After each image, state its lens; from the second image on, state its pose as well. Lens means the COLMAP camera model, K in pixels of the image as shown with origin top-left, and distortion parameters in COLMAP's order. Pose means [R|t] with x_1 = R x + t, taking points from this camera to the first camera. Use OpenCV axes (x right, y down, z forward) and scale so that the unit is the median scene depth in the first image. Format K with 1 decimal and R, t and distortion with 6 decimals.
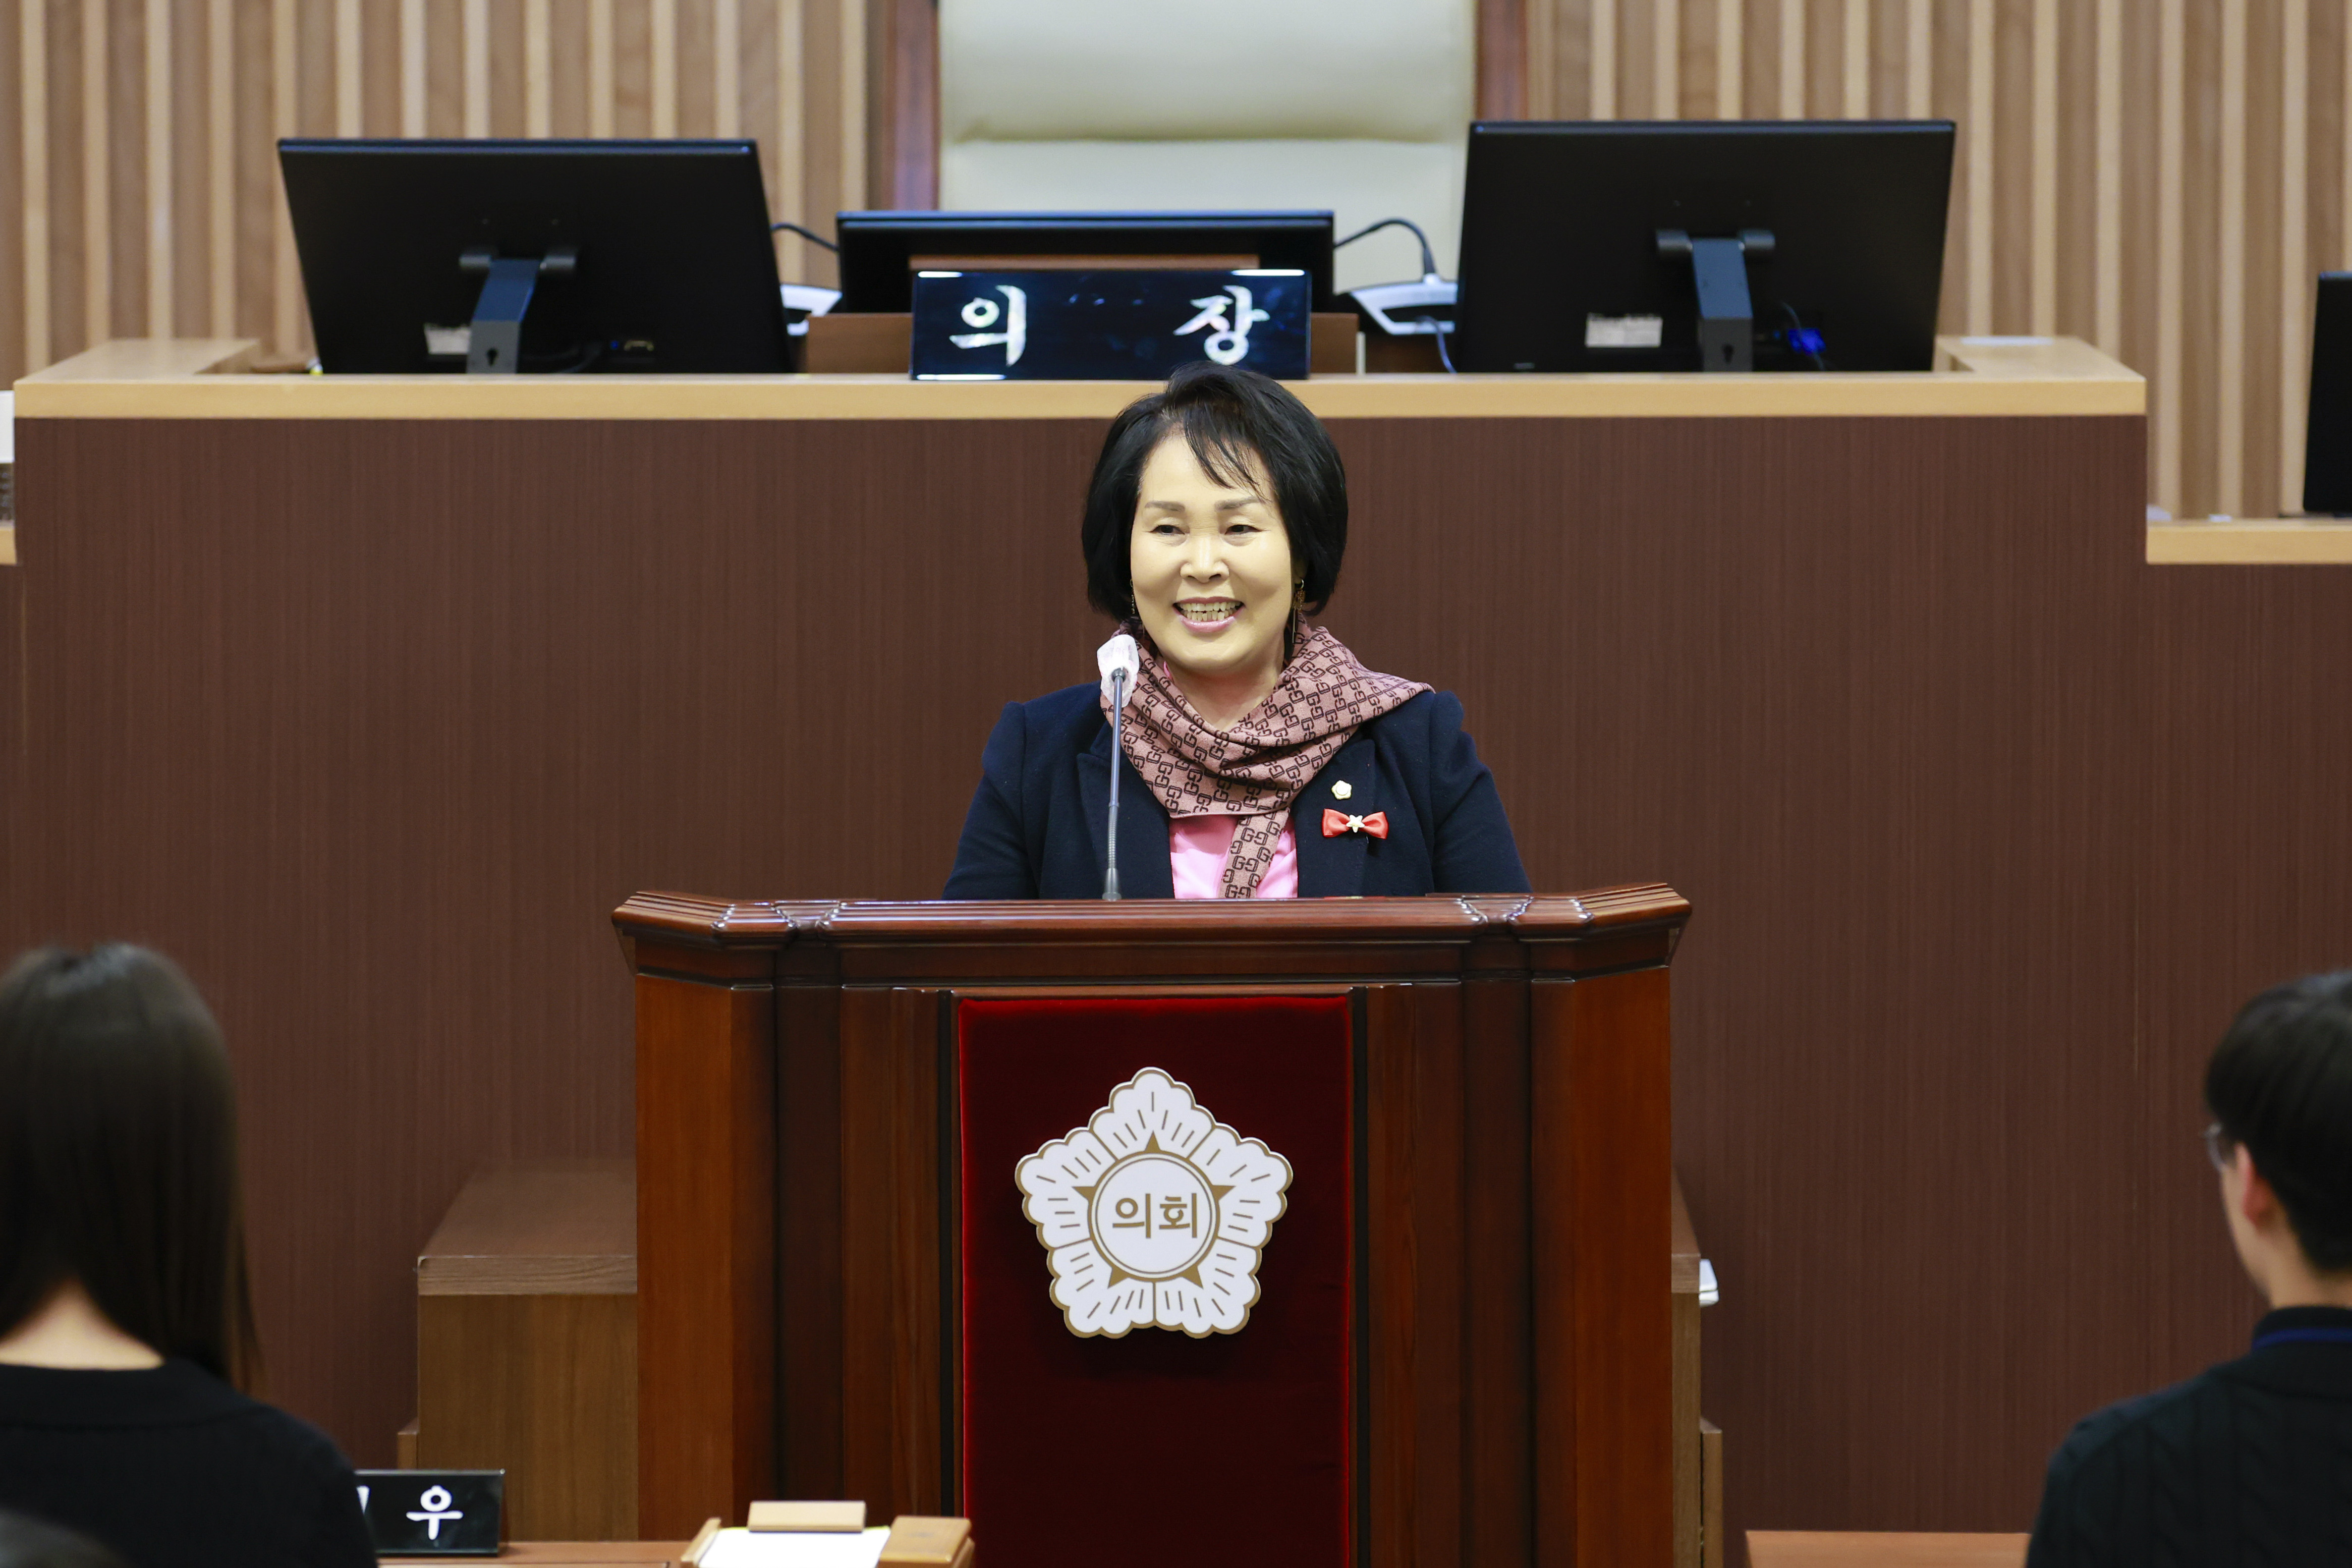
lens RADIAL K [[9304.2, 0, 1176.0], [0, 9304.2, 784.0], [0, 0, 1]] dist [0.076318, 57.697234]
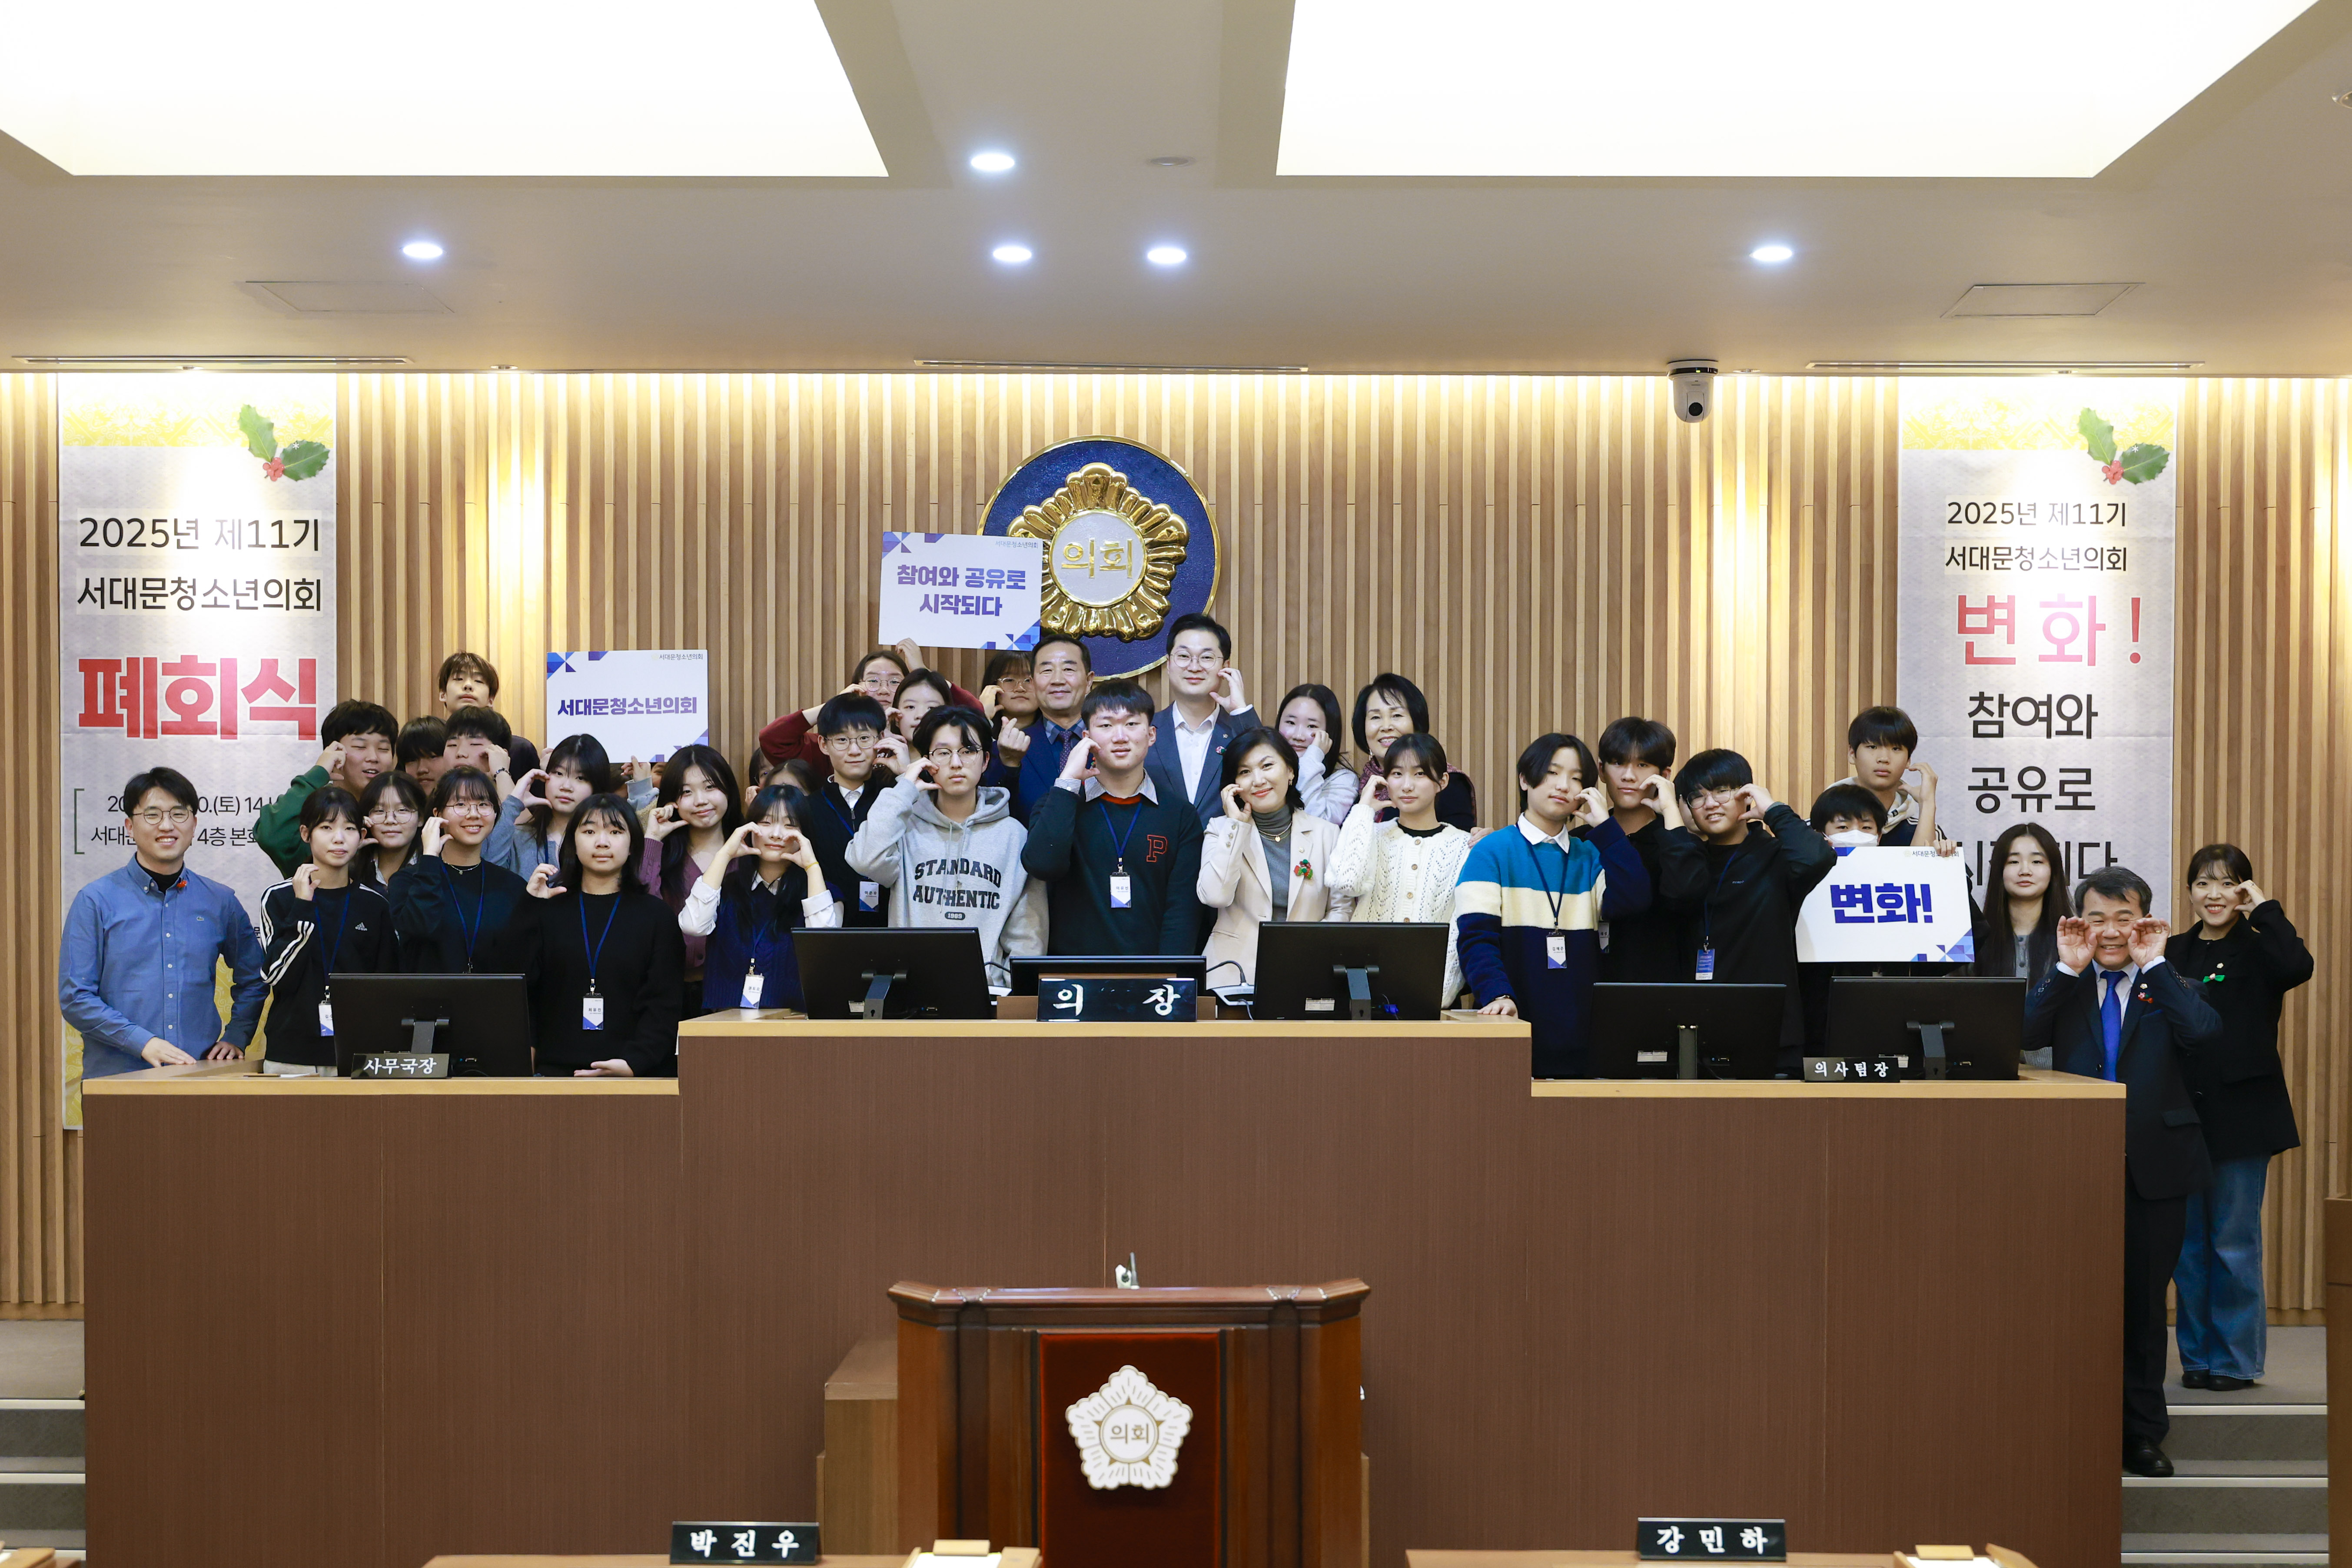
lens RADIAL K [[2947.0, 0, 1171.6], [0, 2947.0, 930.8], [0, 0, 1]] dist [-0.007590, -0.013380]
pose [[0.999956, 0.004425, 0.008316, 0.001366], [-0.003911, 0.998145, -0.060750, -0.029788], [-0.008569, 0.060715, 0.998118, 0.299201]]
